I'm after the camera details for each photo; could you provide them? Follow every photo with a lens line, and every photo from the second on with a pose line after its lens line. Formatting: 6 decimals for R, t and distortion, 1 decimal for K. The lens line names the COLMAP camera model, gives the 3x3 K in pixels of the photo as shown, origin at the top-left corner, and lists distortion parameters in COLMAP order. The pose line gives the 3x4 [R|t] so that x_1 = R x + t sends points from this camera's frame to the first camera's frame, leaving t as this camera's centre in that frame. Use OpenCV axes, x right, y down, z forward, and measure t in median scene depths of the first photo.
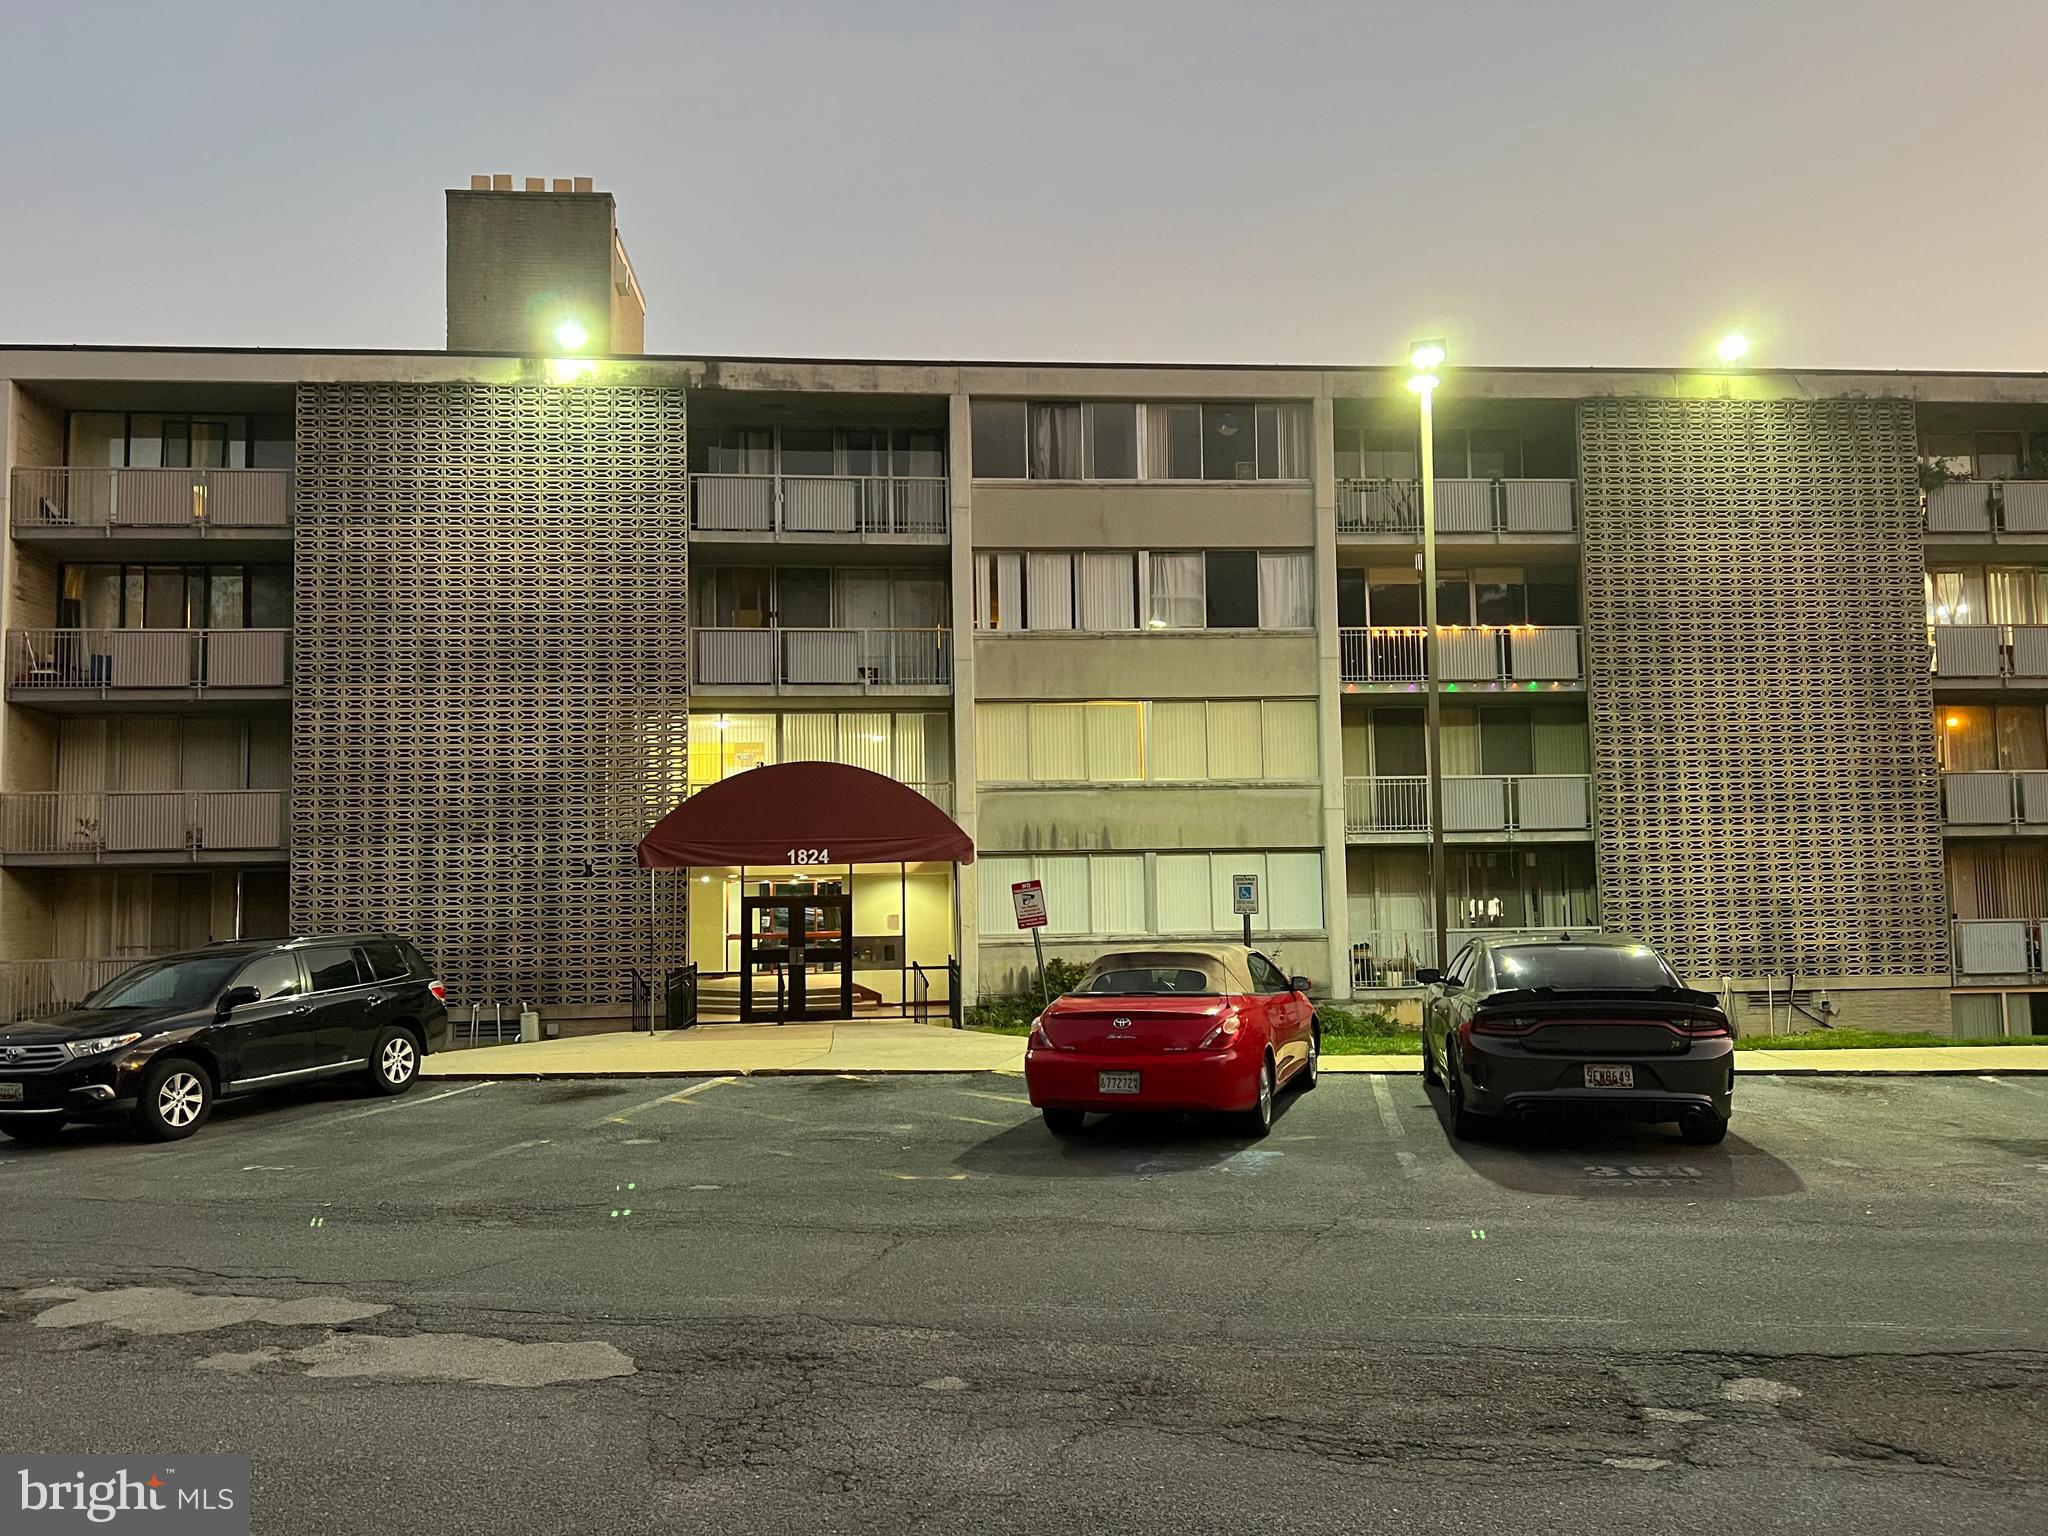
lens RADIAL K [[1532.5, 0, 1023.3], [0, 1532.5, 776.8], [0, 0, 1]] dist [0.063079, -0.073314]
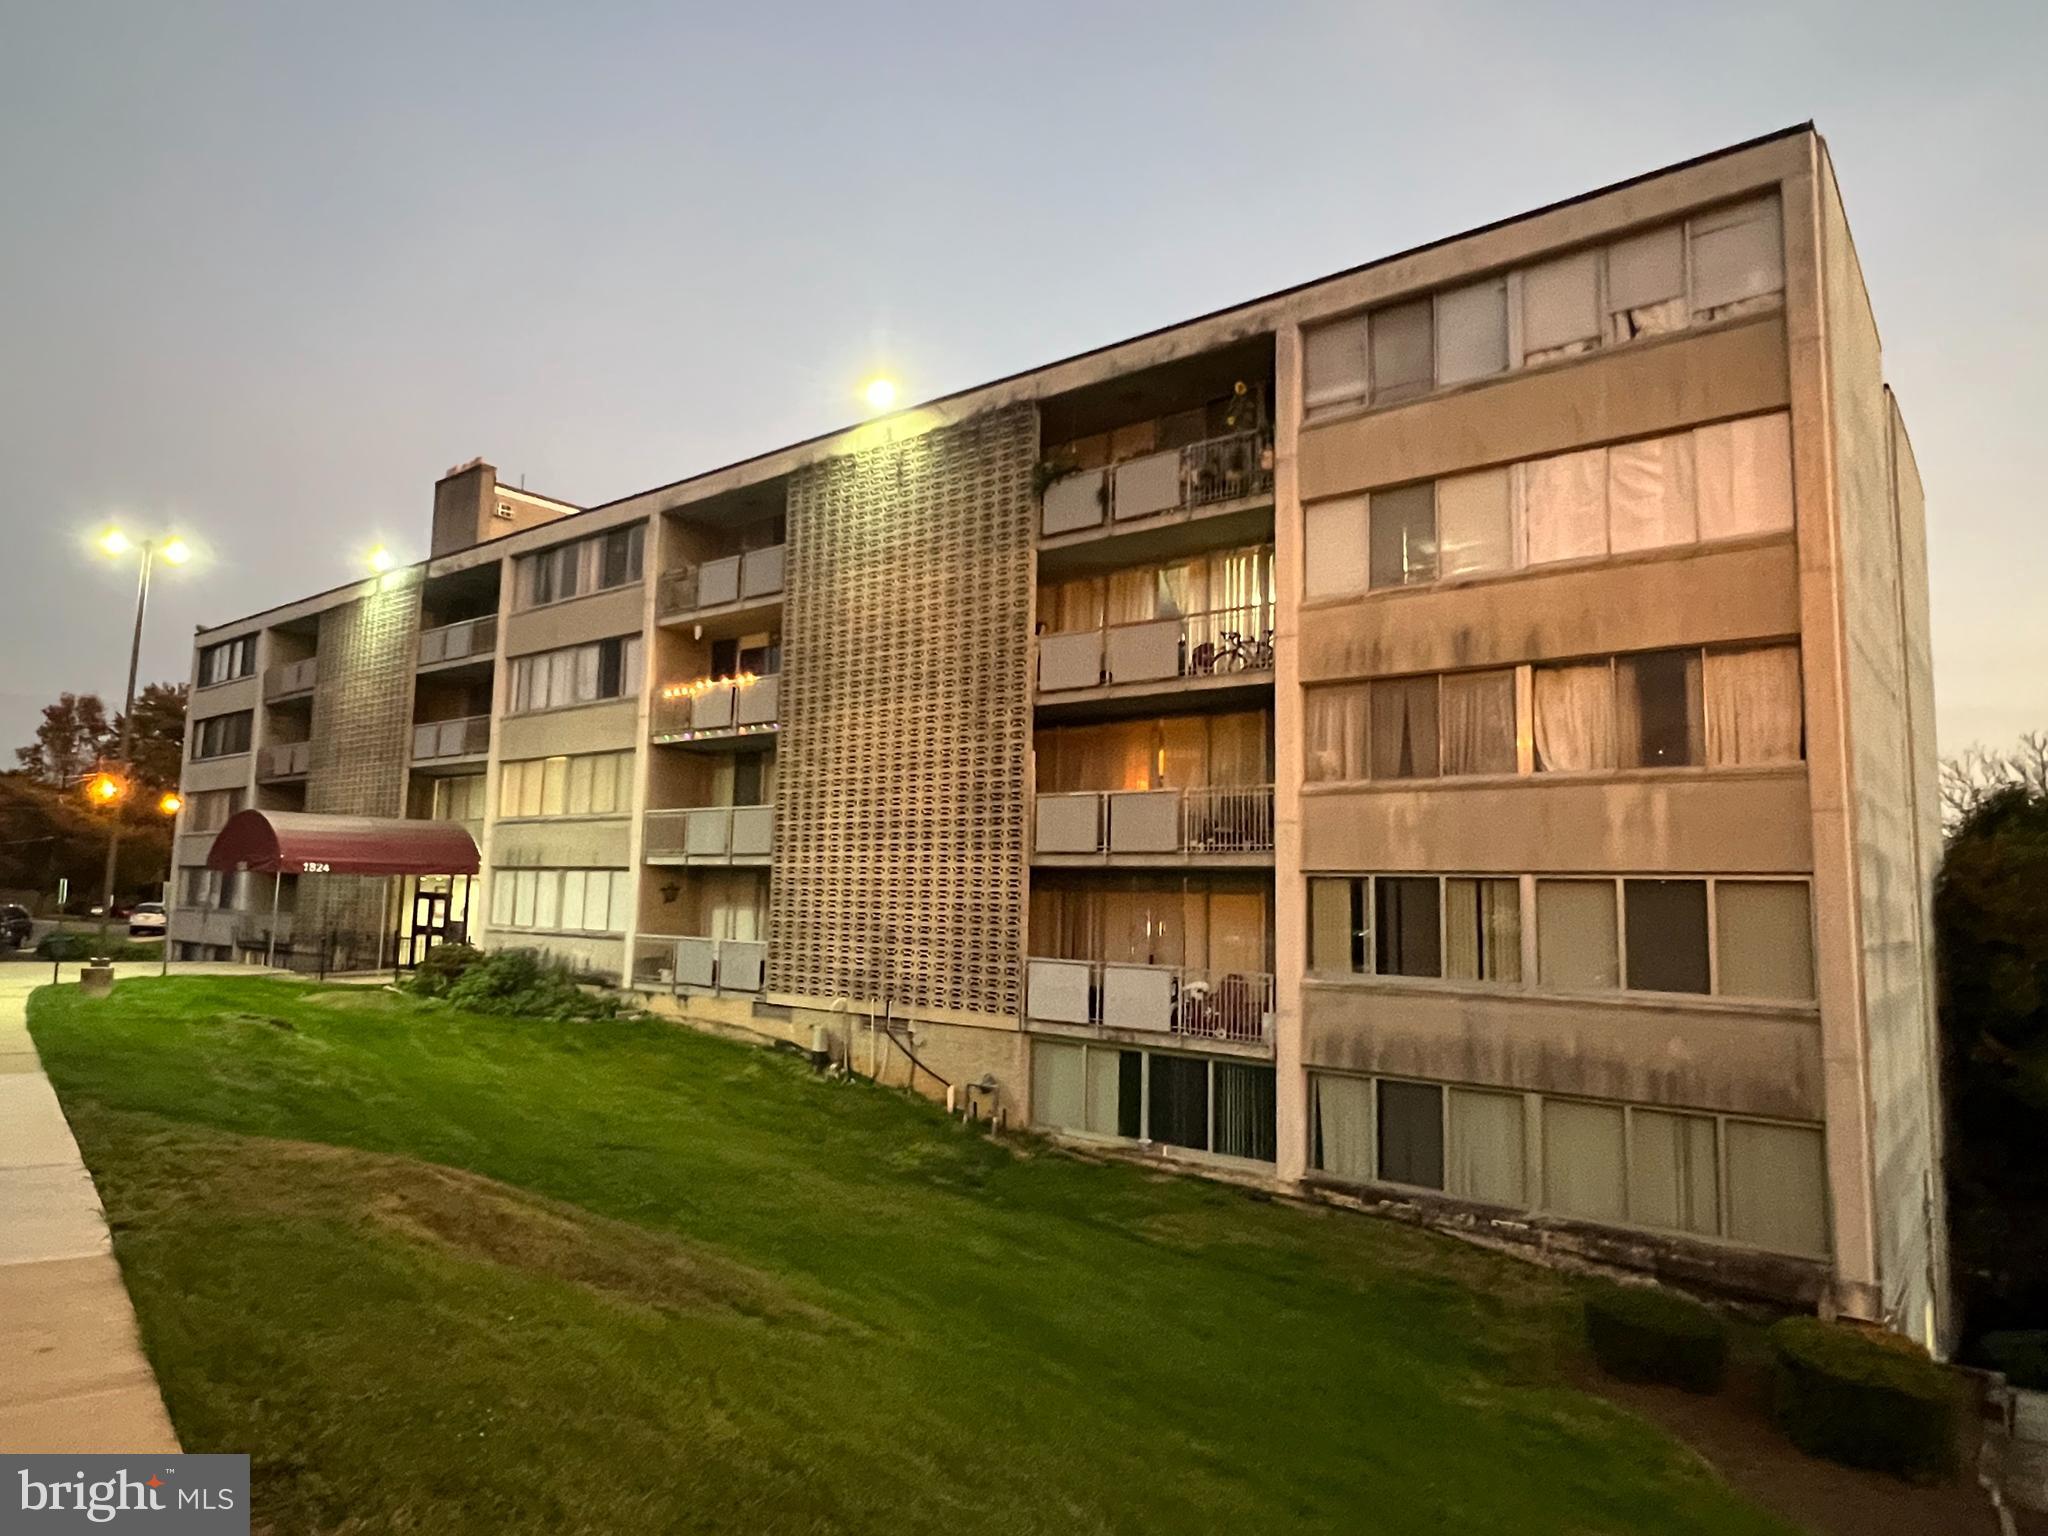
lens RADIAL K [[1258.6, 0, 1015.2], [0, 1258.6, 754.4], [0, 0, 1]] dist [-0.002633, -0.001266]
pose [[0.714447, -0.045539, -0.698206, 1.177275], [0.017704, 0.998737, -0.047025, 0.008110], [0.699466, 0.021236, 0.714351, 0.491674]]
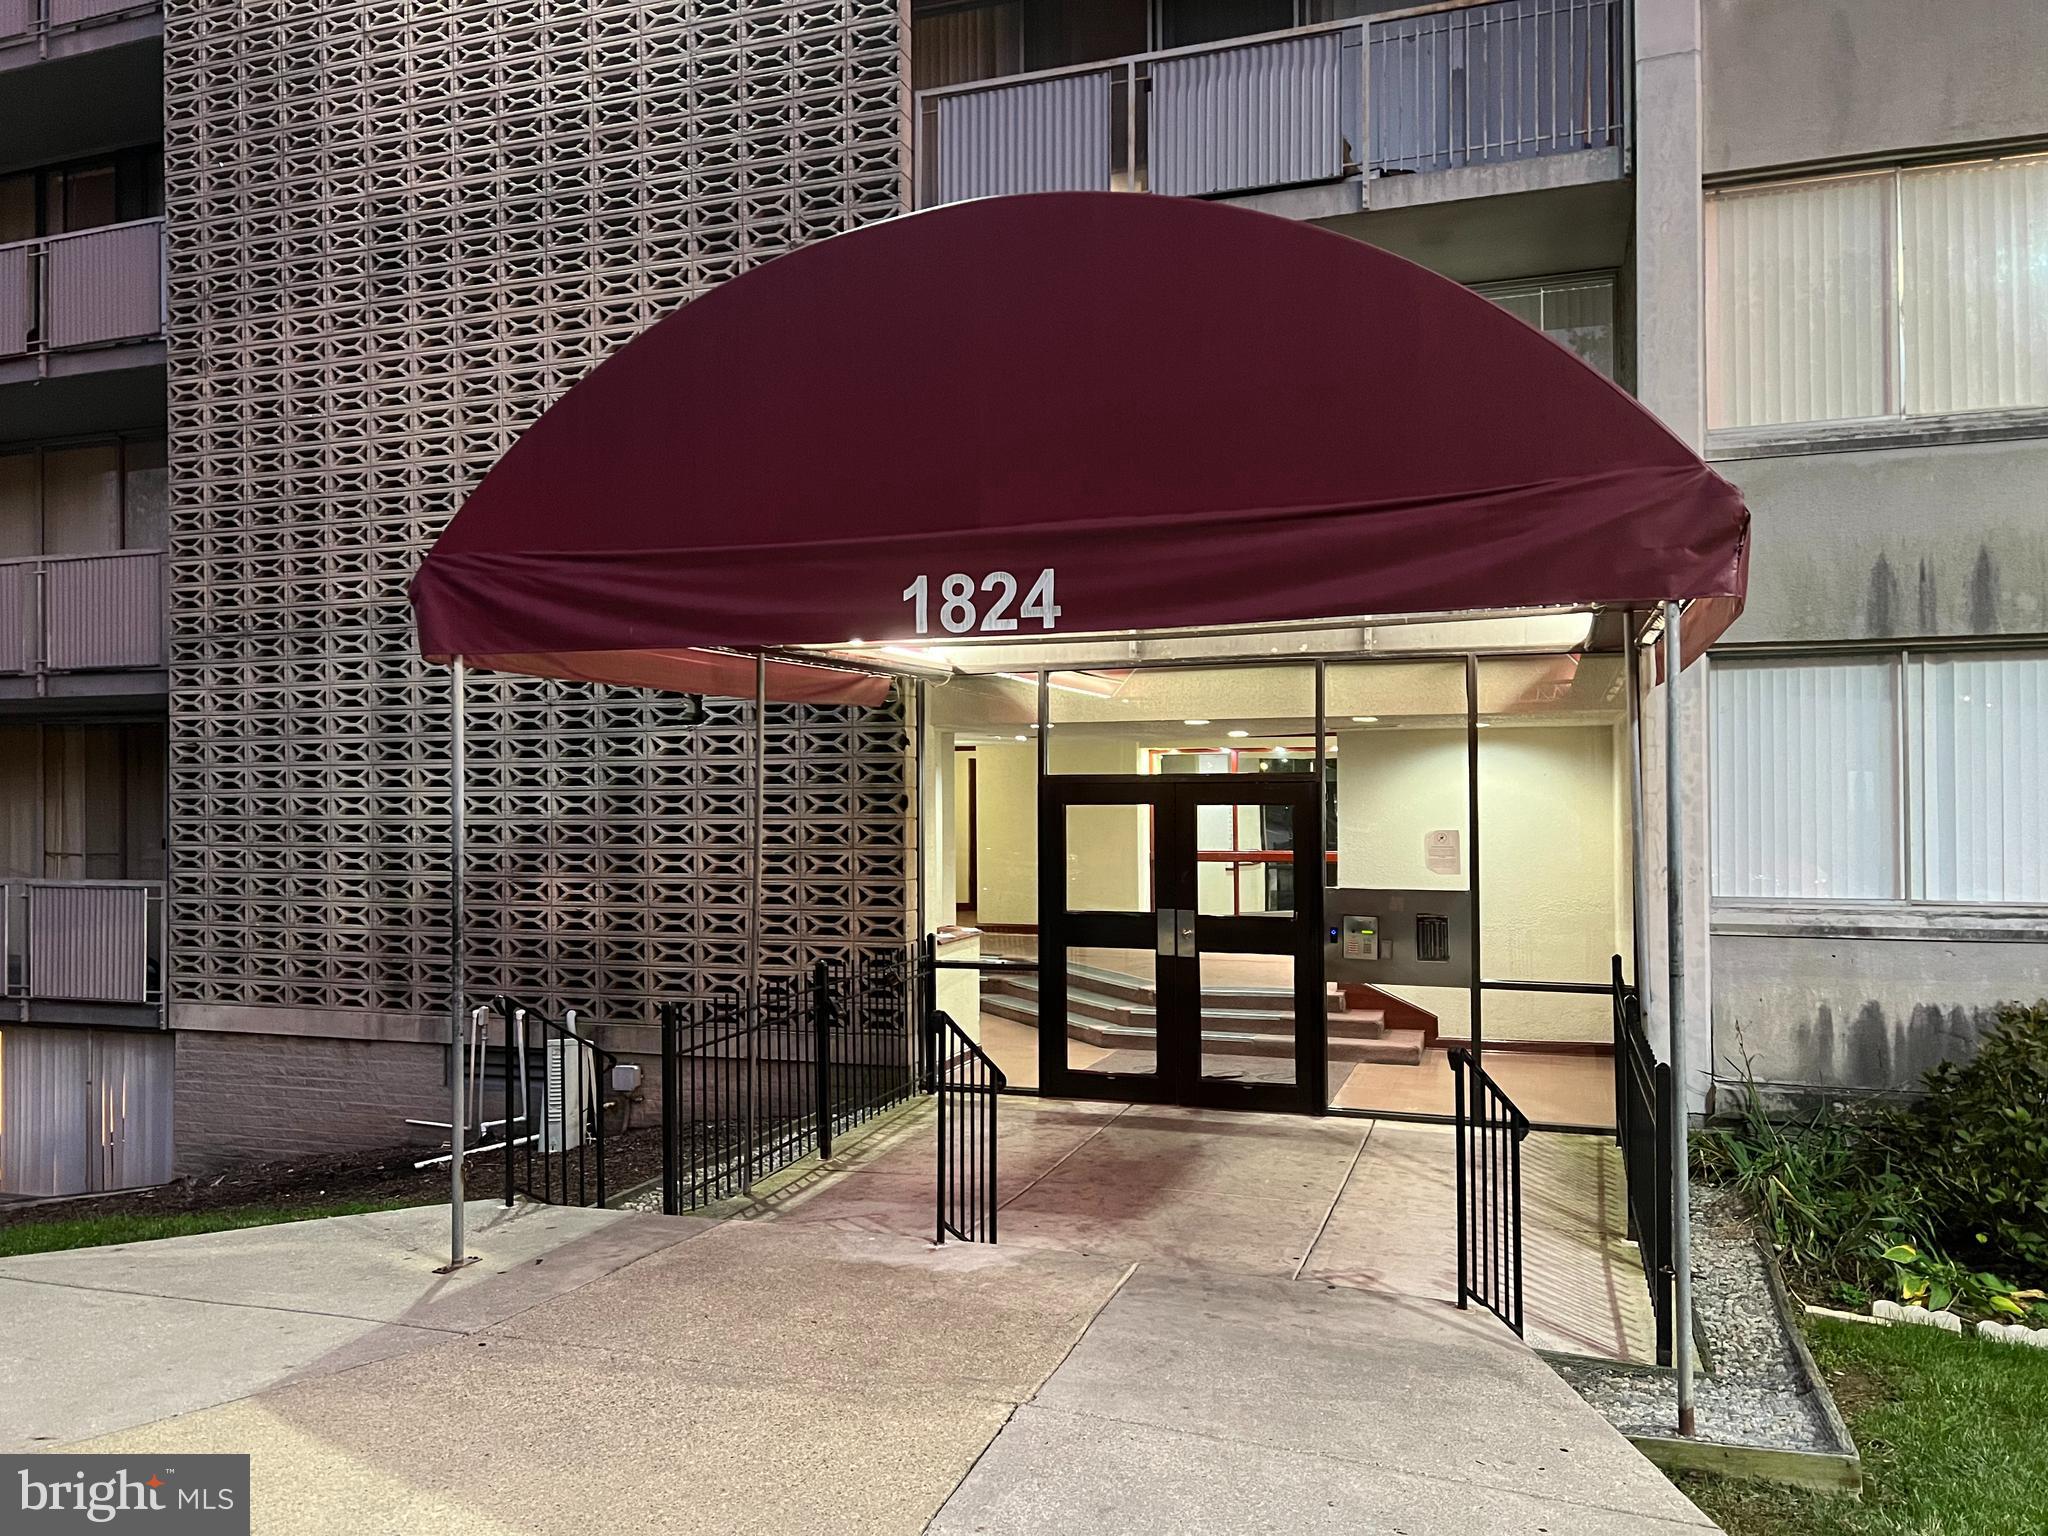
lens RADIAL K [[1532.5, 0, 1018.1], [0, 1532.5, 771.1], [0, 0, 1]] dist [0.063079, -0.073314]
pose [[0.911008, 0.006239, -0.412342, -0.028152], [0.022110, 0.997708, 0.063946, 0.051740], [0.411796, -0.067373, 0.908782, 0.637873]]
